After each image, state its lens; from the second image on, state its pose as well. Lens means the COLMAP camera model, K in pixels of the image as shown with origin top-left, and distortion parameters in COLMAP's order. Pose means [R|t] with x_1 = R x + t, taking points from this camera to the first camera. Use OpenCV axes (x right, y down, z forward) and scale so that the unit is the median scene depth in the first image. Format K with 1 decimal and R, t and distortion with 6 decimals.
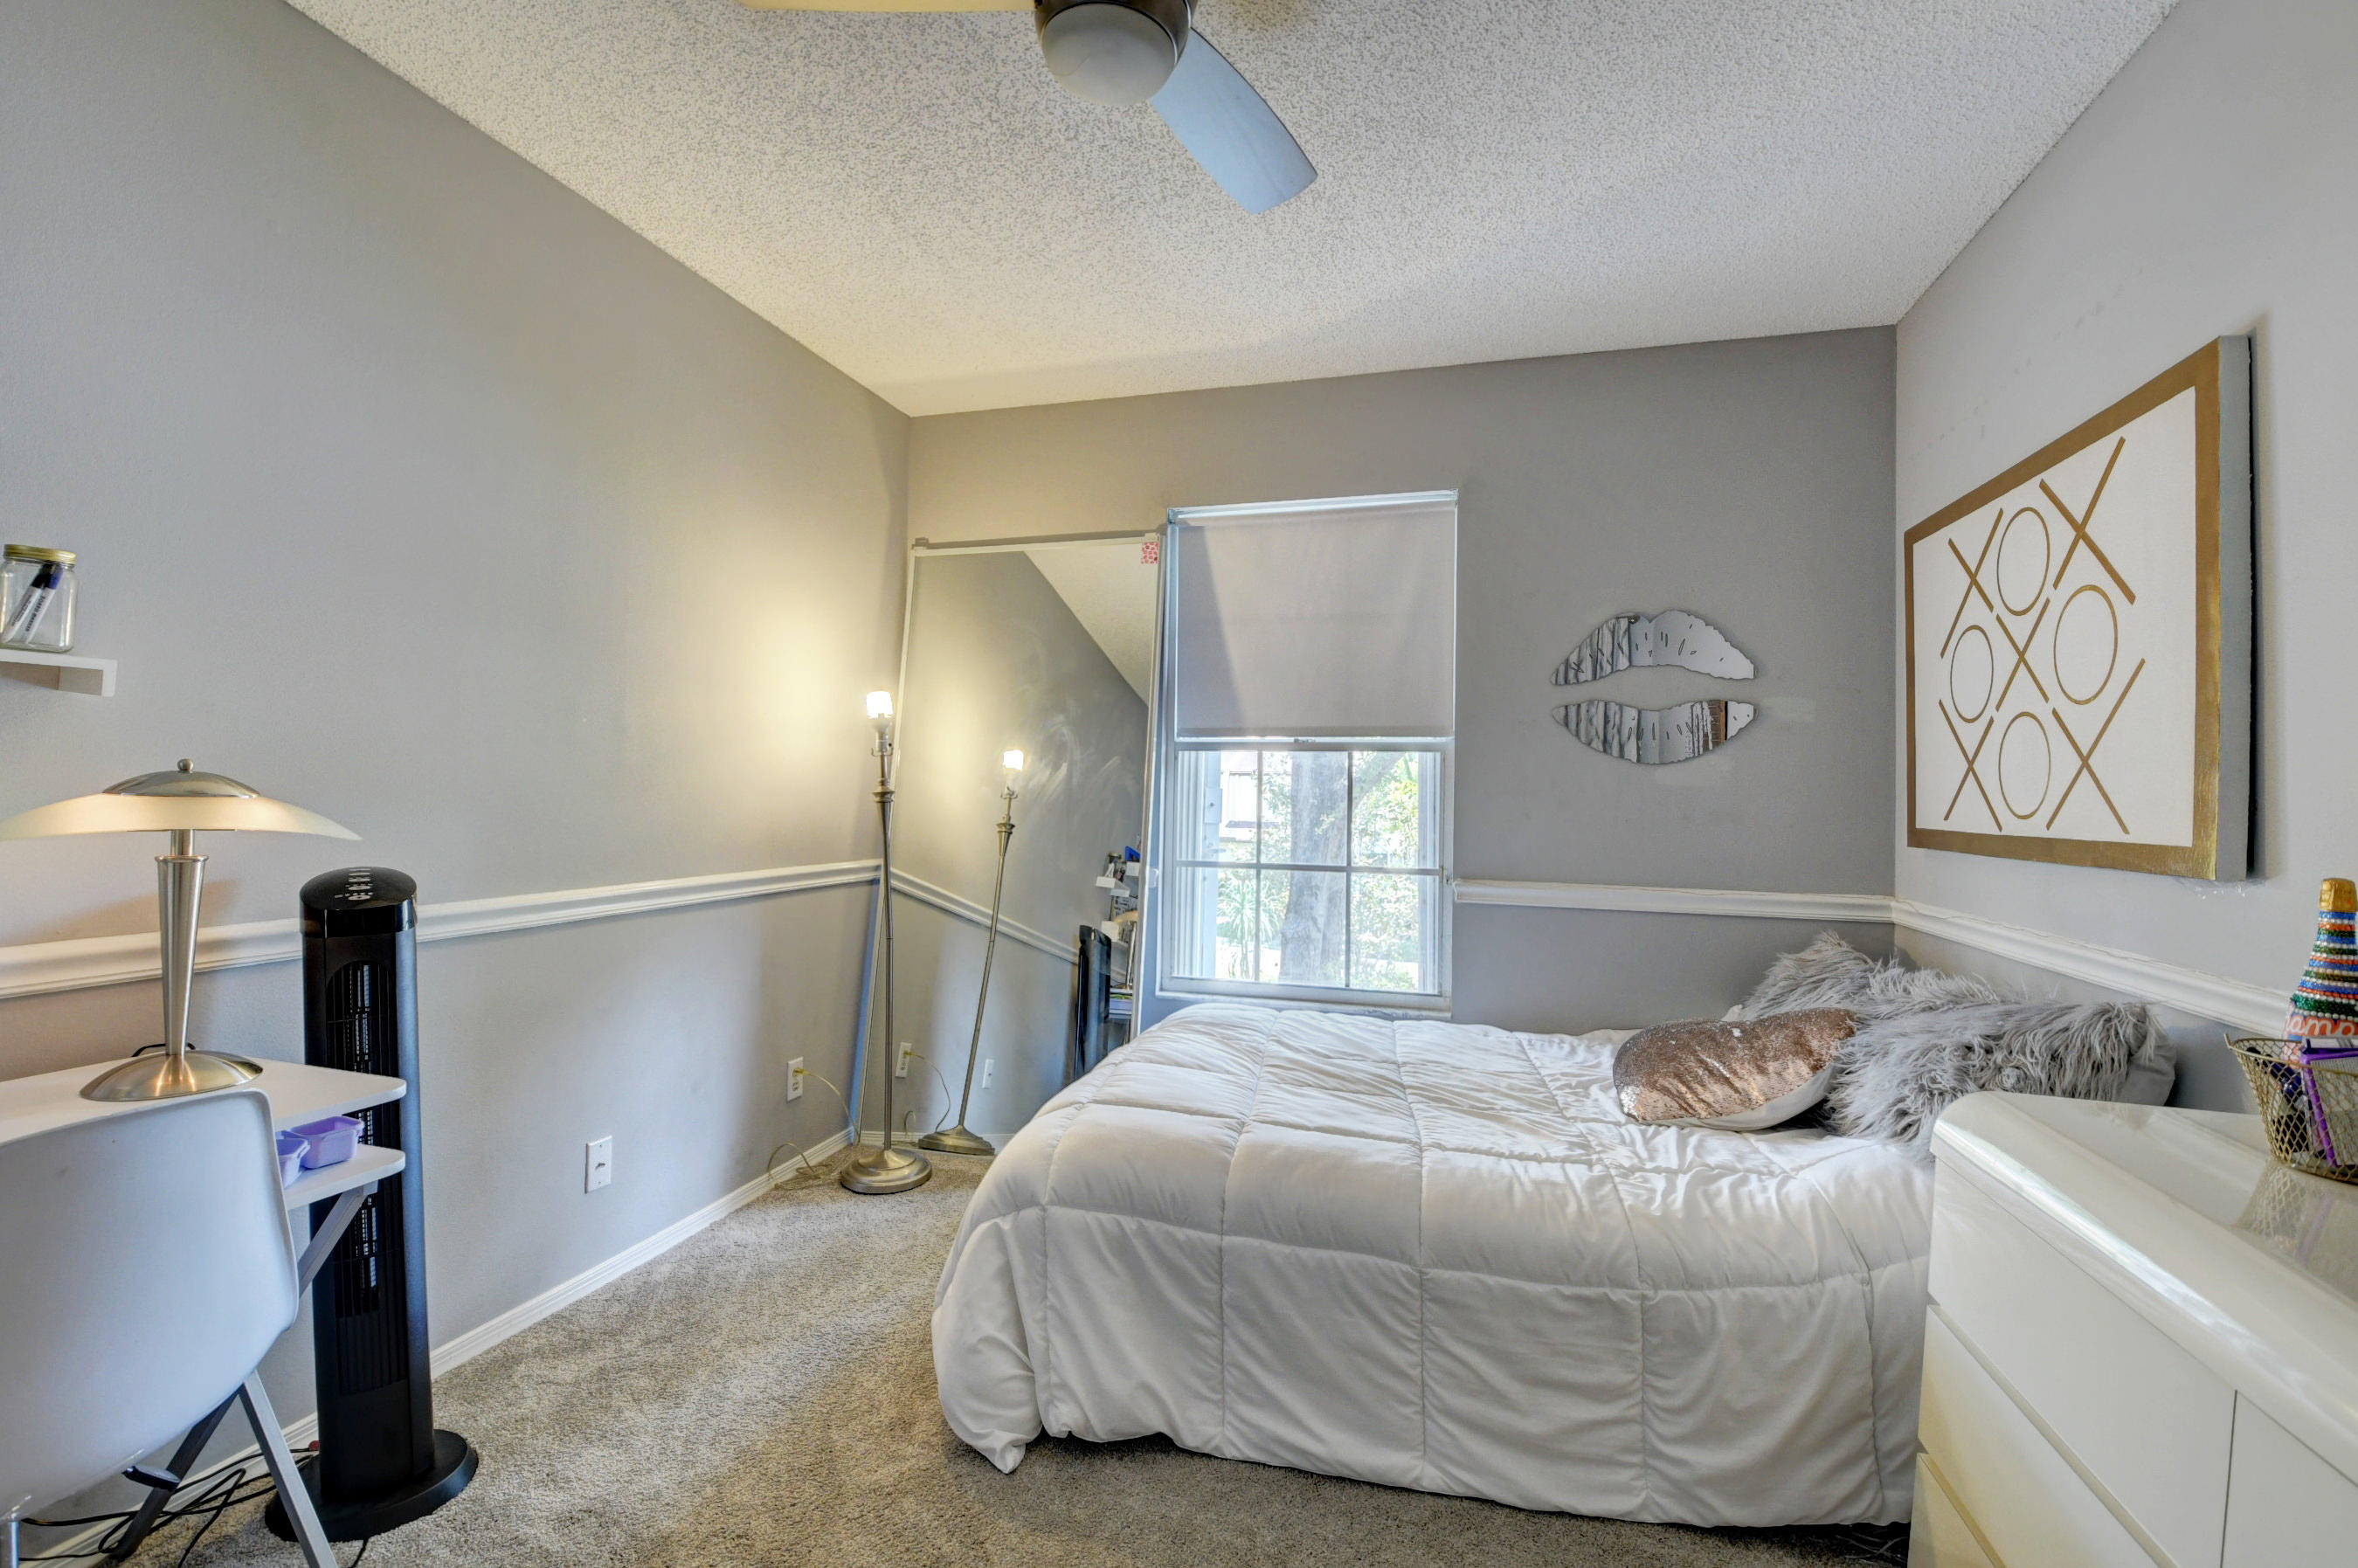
lens RADIAL K [[1056.1, 0, 1169.0], [0, 1056.1, 771.6], [0, 0, 1]] dist [0.020043, -0.030840]
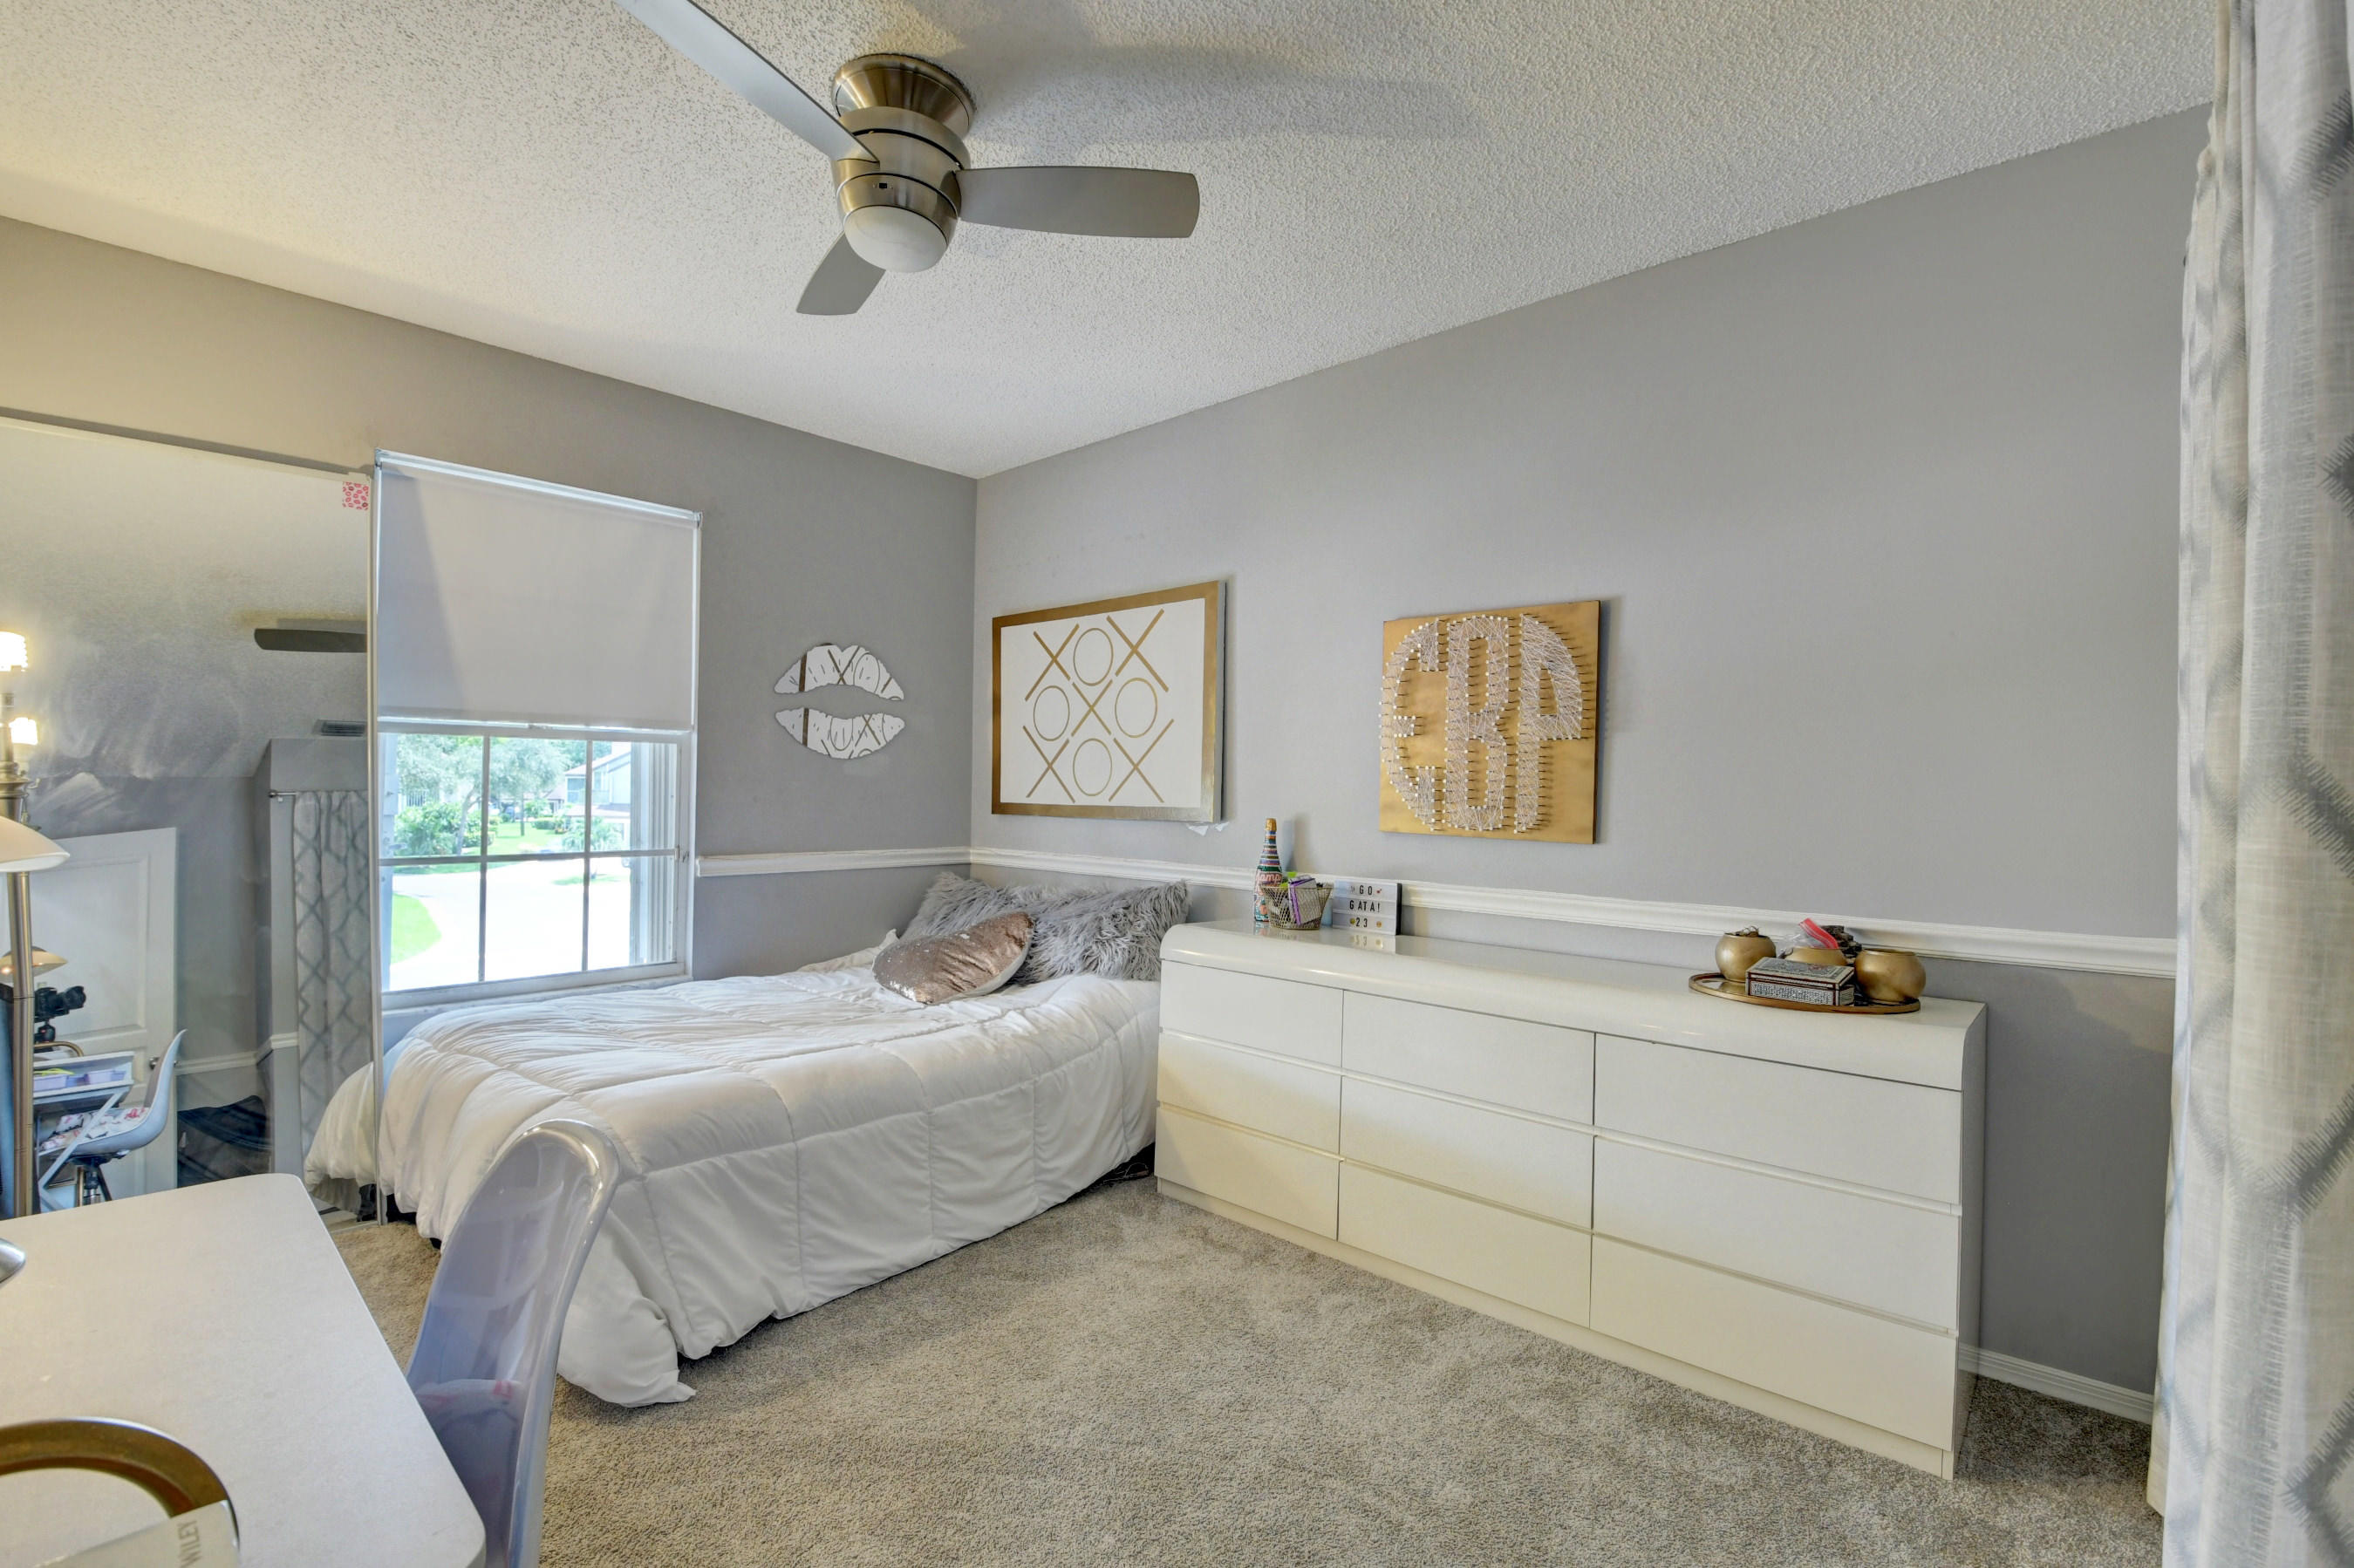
lens RADIAL K [[1029.7, 0, 1171.3], [0, 1029.7, 777.2], [0, 0, 1]] dist [0.014529, -0.026374]
pose [[0.440176, 0.002369, 0.897909, -0.799711], [-0.023603, 0.999682, 0.008933, -0.007928], [-0.897601, -0.025125, 0.440091, 0.081844]]
